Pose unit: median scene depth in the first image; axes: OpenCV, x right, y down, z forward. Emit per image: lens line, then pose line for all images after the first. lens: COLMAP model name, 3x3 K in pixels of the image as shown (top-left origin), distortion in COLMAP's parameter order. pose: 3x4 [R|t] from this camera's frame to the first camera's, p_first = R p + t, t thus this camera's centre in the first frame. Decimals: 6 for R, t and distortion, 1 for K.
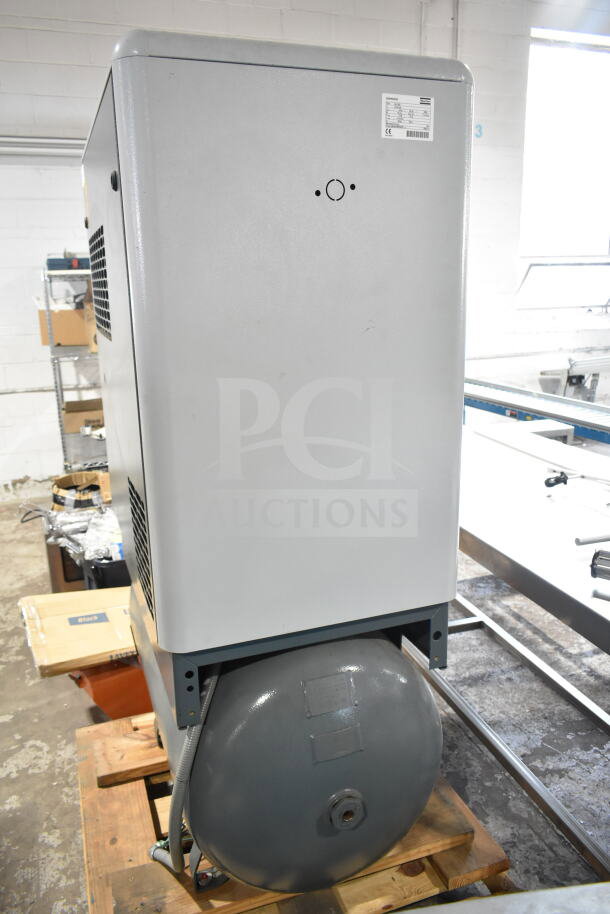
lens RADIAL K [[712.6, 0, 304.5], [0, 712.6, 457.5], [0, 0, 1]] dist [-0.014522, 0.019934]
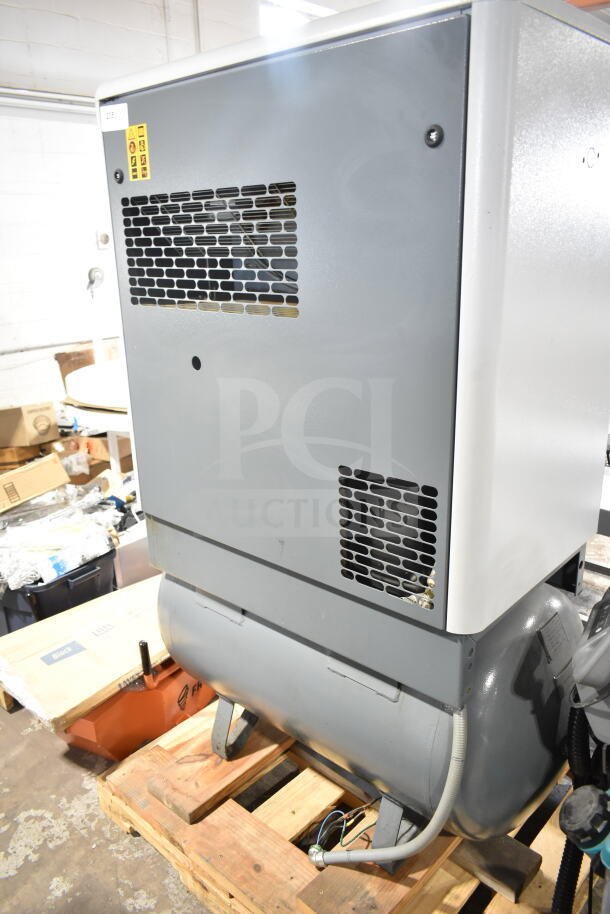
lens RADIAL K [[692.7, 0, 305.4], [0, 692.7, 458.6], [0, 0, 1]] dist [-0.004236, -0.006931]
pose [[0.879096, -0.146564, 0.453551, -0.445071], [0.124979, 0.989136, 0.077396, -0.033979], [-0.459967, -0.011354, 0.887863, 0.156735]]
